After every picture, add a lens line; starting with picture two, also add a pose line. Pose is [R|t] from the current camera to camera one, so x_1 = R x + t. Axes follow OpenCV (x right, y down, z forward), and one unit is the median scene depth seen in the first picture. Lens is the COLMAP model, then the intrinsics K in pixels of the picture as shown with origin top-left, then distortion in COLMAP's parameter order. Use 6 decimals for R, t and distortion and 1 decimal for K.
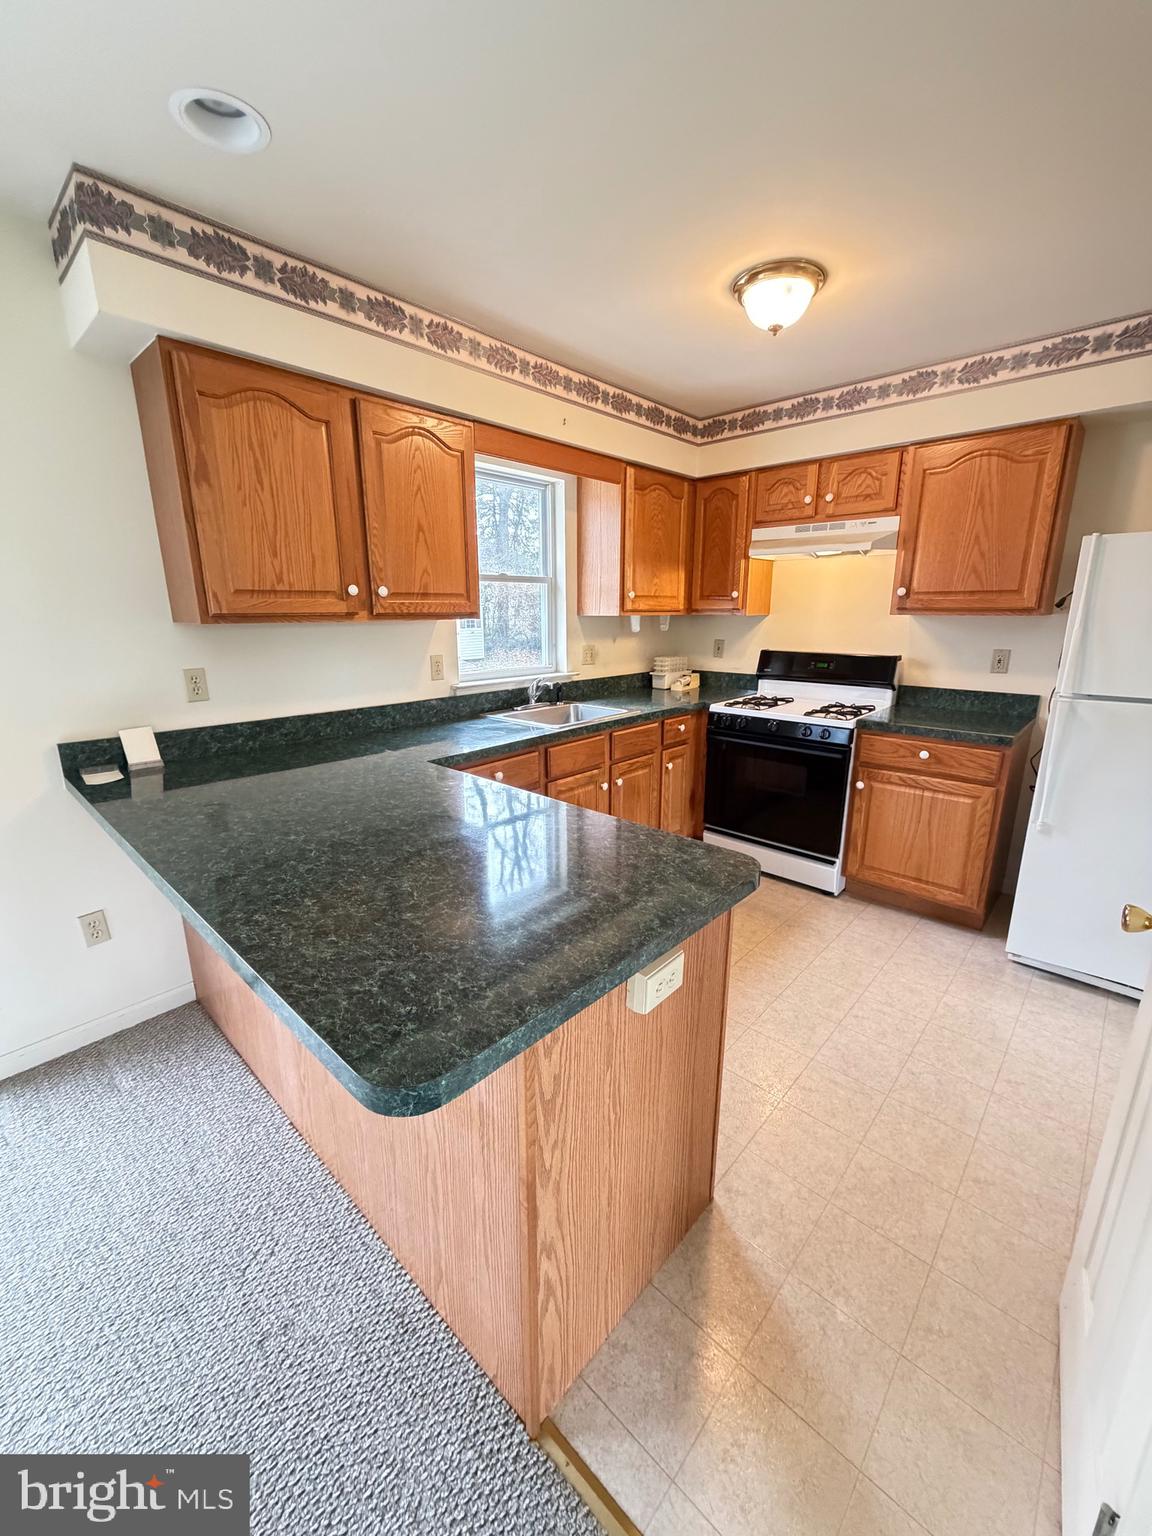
lens RADIAL K [[614.5, 0, 583.4], [0, 614.5, 766.6], [0, 0, 1]] dist [-0.000526, 0.000014]
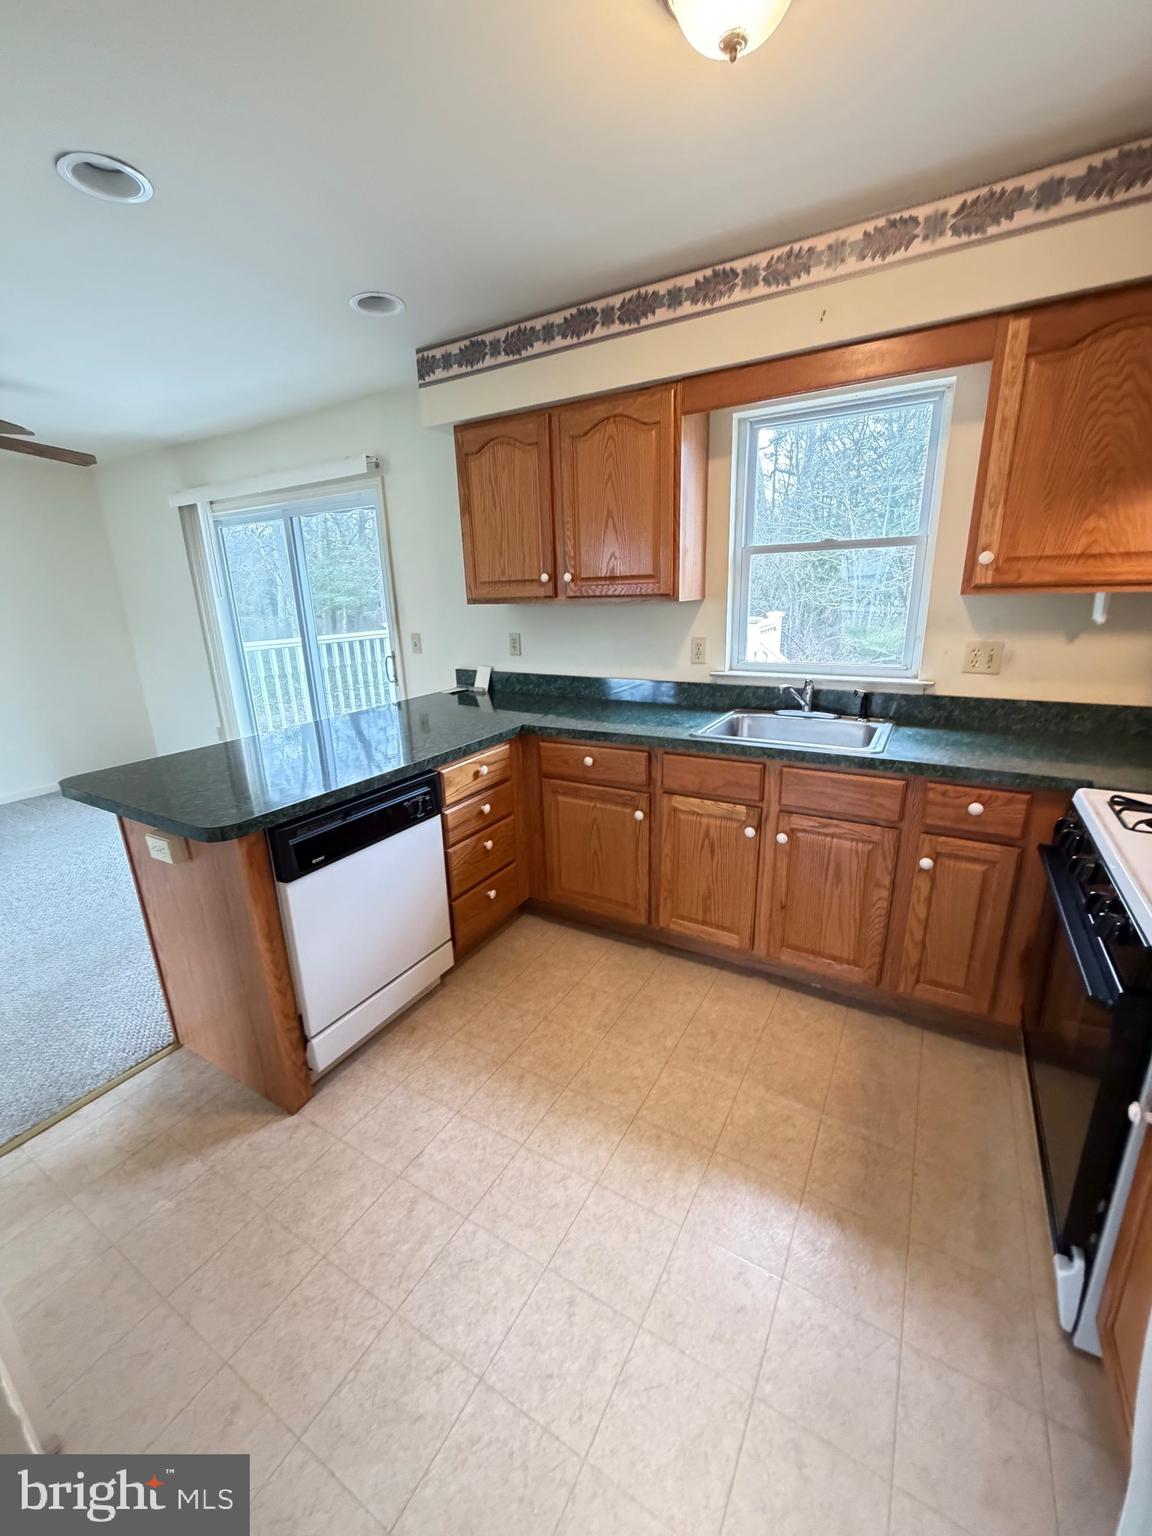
lens RADIAL K [[581.3, 0, 618.0], [0, 581.3, 753.0], [0, 0, 1]] dist [-0.001095, 0.000060]
pose [[0.243358, 0.250707, -0.936975, 0.797130], [-0.221536, 0.954849, 0.197951, -0.204745], [0.944298, 0.159401, 0.287911, 0.818849]]
